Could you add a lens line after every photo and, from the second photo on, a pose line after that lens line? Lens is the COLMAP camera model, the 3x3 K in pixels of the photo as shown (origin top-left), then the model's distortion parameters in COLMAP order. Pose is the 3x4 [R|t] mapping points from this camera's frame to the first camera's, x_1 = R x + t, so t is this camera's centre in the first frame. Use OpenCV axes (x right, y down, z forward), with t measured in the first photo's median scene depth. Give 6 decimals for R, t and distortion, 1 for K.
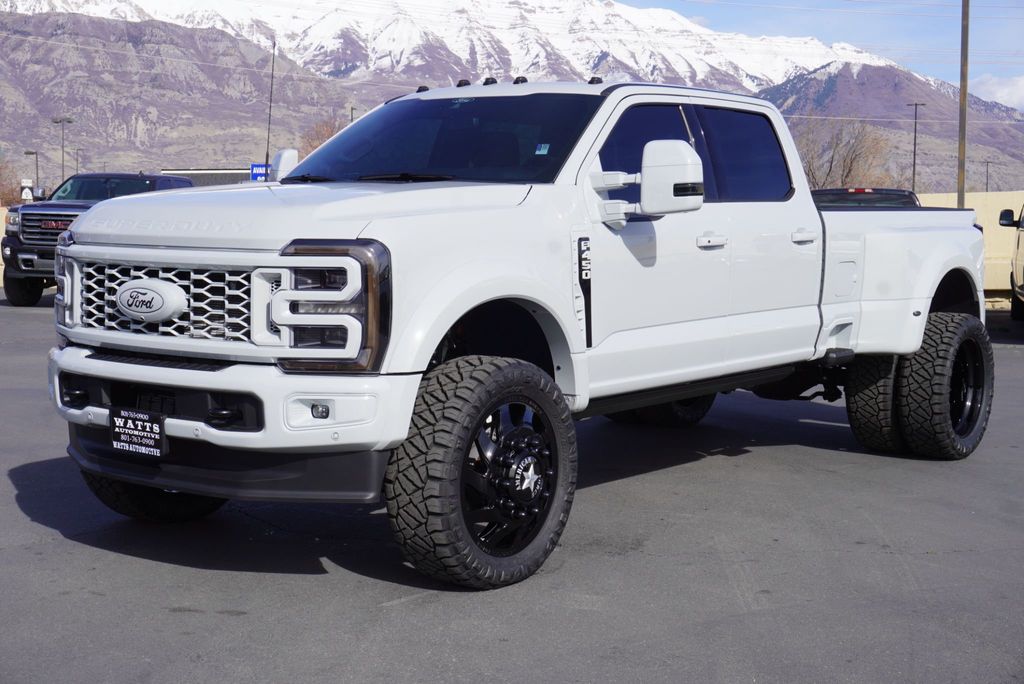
lens RADIAL K [[1459.9, 0, 512.2], [0, 1459.9, 341.2], [0, 0, 1]] dist [0.060732, 0.000000]
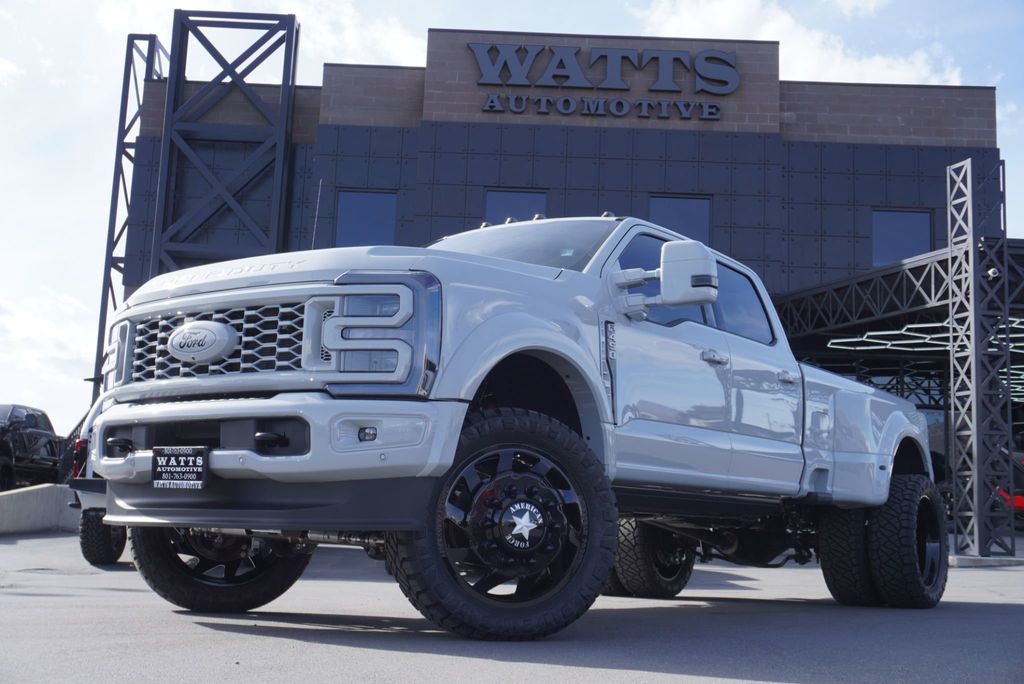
lens RADIAL K [[1216.2, 0, 512.3], [0, 1216.2, 343.2], [0, 0, 1]] dist [0.005708, 0.000000]
pose [[0.999096, 0.020144, 0.037440, -0.060248], [-0.010420, 0.969789, -0.243721, 0.178952], [-0.041218, 0.243111, 0.969122, 0.159401]]
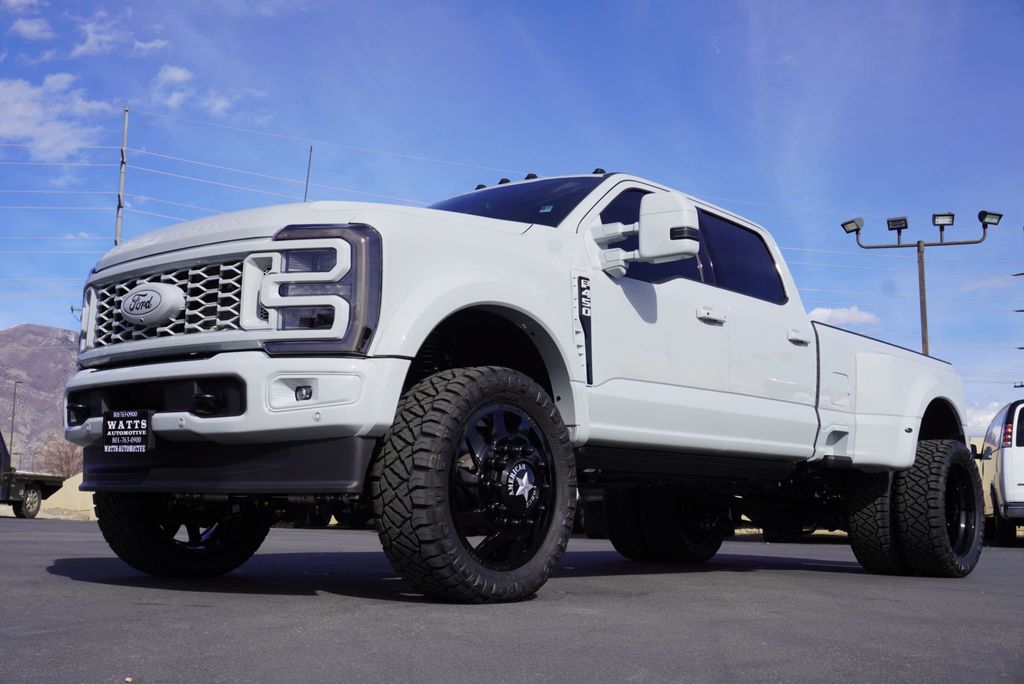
lens RADIAL K [[1140.4, 0, 514.7], [0, 1140.4, 341.0], [0, 0, 1]] dist [0.024646, 0.000000]
pose [[0.998951, 0.000572, -0.045793, 0.040939], [-0.011178, 0.972724, -0.231696, 0.177292], [0.044412, 0.231965, 0.971710, 0.245756]]
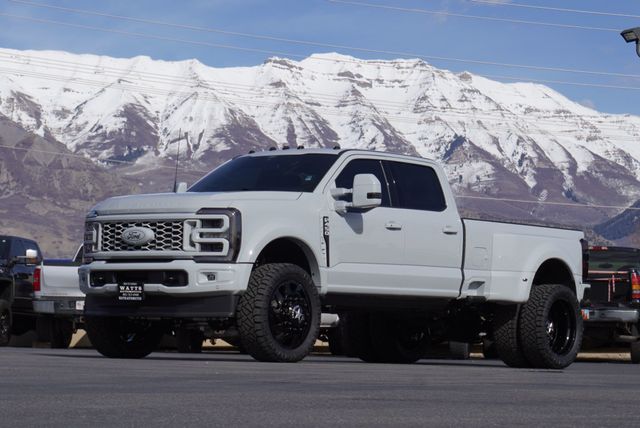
lens RADIAL K [[1891.3, 0, 323.0], [0, 1891.3, 216.6], [0, 0, 1]] dist [0.221045, 0.000000]
pose [[0.999912, 0.009463, -0.009268, 0.078265], [-0.010758, 0.988401, -0.151486, 0.397948], [0.007727, 0.151573, 0.988416, -2.003299]]
